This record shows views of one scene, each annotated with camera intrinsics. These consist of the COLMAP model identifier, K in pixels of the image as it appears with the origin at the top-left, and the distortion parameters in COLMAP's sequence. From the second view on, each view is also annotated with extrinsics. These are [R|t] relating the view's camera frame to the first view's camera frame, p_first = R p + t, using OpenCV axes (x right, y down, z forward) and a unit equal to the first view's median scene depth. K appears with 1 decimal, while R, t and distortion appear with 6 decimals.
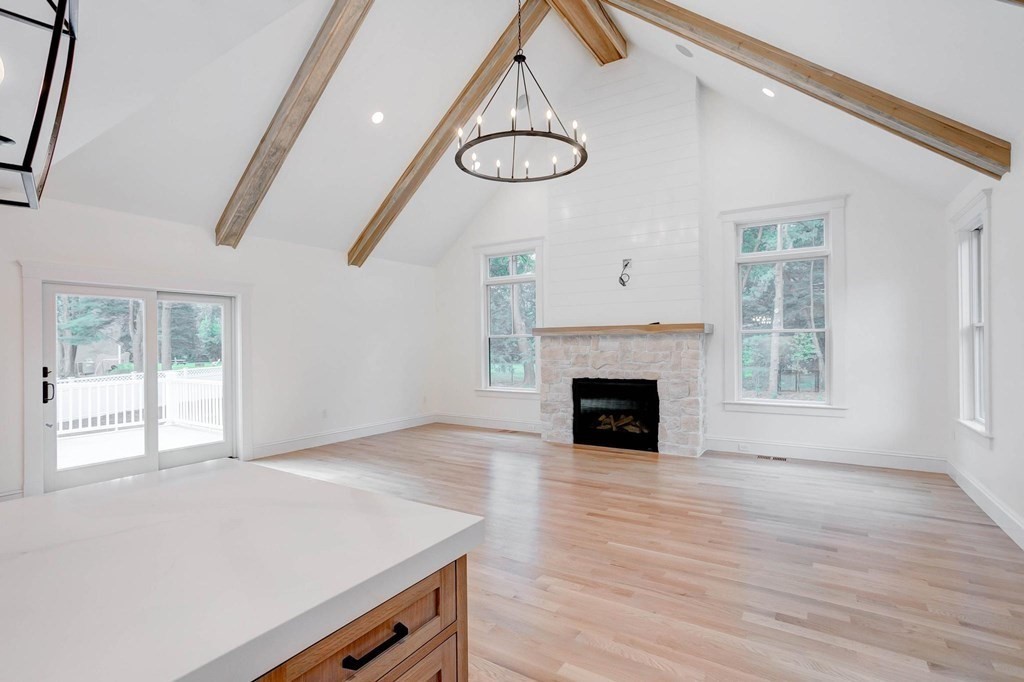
lens RADIAL K [[491.8, 0, 515.5], [0, 491.8, 346.3], [0, 0, 1]] dist [-0.039260, 0.024091]
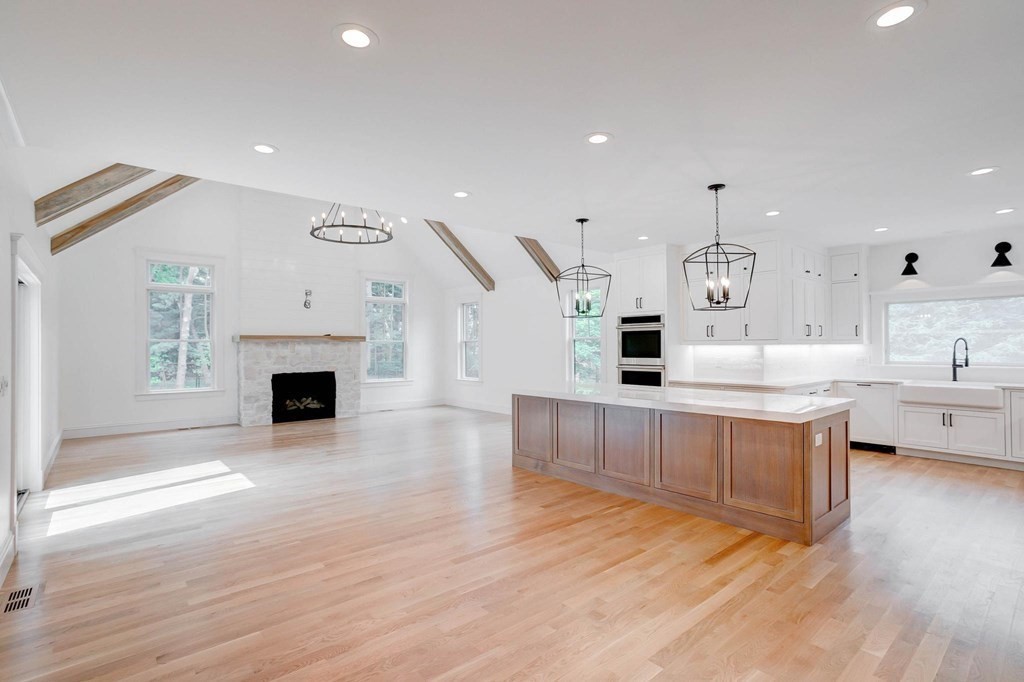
lens RADIAL K [[491.8, 0, 510.3], [0, 491.8, 343.4], [0, 0, 1]] dist [-0.039260, 0.024091]
pose [[0.301058, 0.013116, 0.953516, -1.004515], [0.008446, 0.999830, -0.016420, 0.010245], [-0.953568, 0.012996, 0.300896, -0.002807]]
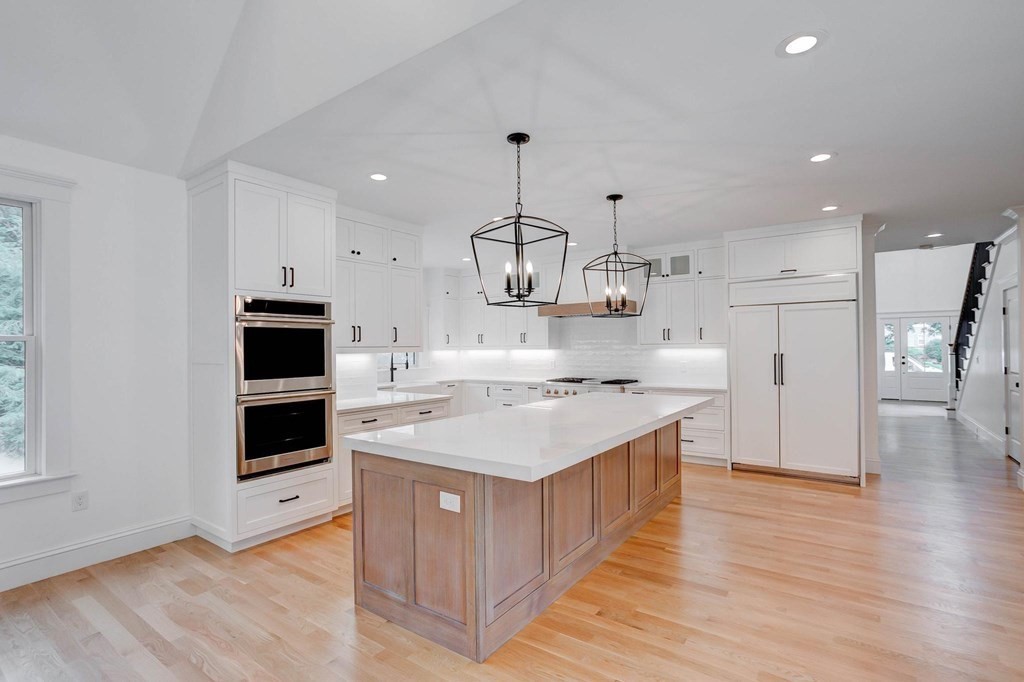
lens RADIAL K [[491.8, 0, 506.1], [0, 491.8, 341.7], [0, 0, 1]] dist [-0.039260, 0.024091]
pose [[-0.997451, 0.020062, 0.068471, -0.179948], [0.019742, 0.999791, -0.005349, -0.008607], [-0.068564, -0.003984, -0.997639, 0.620500]]
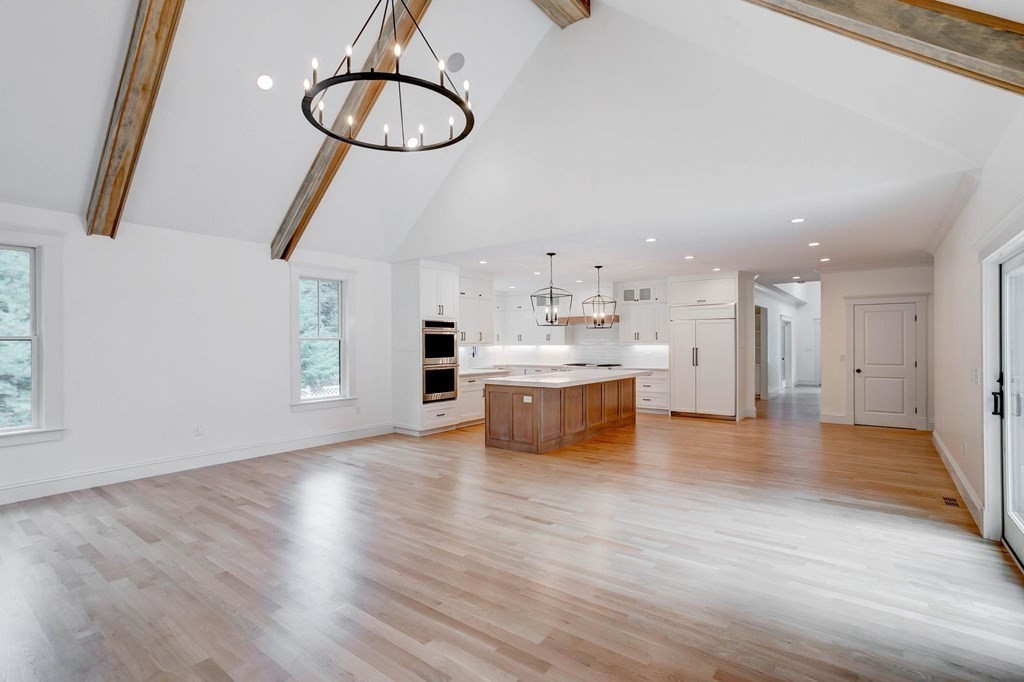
lens RADIAL K [[491.8, 0, 509.8], [0, 491.8, 340.6], [0, 0, 1]] dist [-0.039260, 0.024091]
pose [[-0.995123, 0.014894, 0.097510, -0.175067], [0.014923, 0.999889, -0.000436, -0.013391], [-0.097506, 0.001021, -0.995234, 1.281969]]
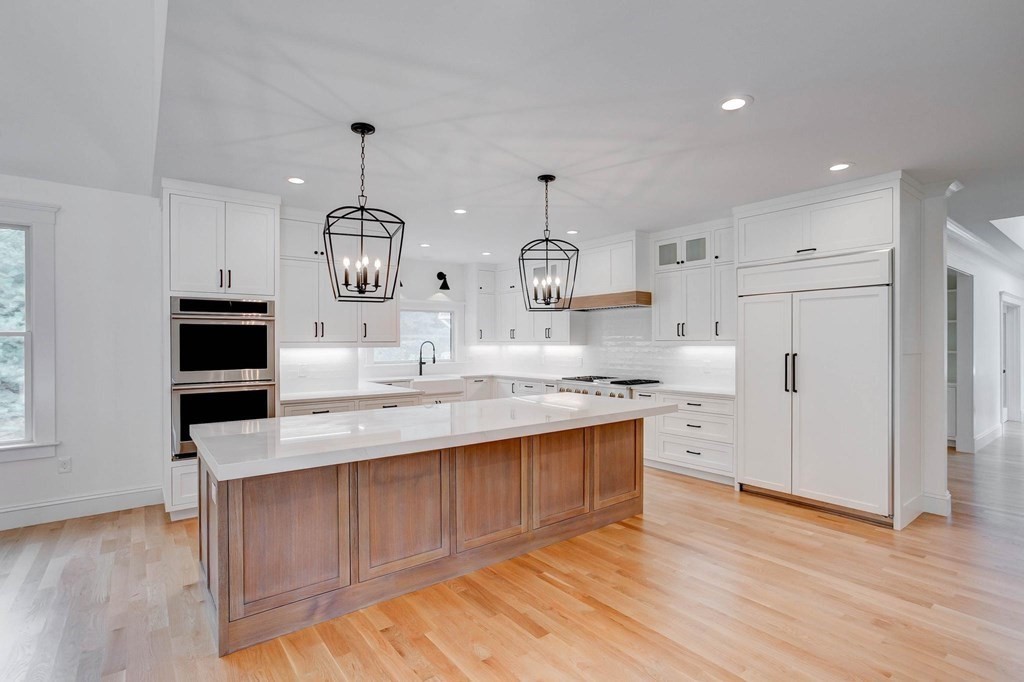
lens RADIAL K [[491.8, 0, 505.4], [0, 491.8, 341.1], [0, 0, 1]] dist [-0.039260, 0.024091]
pose [[-0.935158, 0.013361, 0.353979, -0.456670], [0.014234, 0.999899, -0.000138, -0.006127], [-0.353945, 0.004910, -0.935253, 0.526565]]
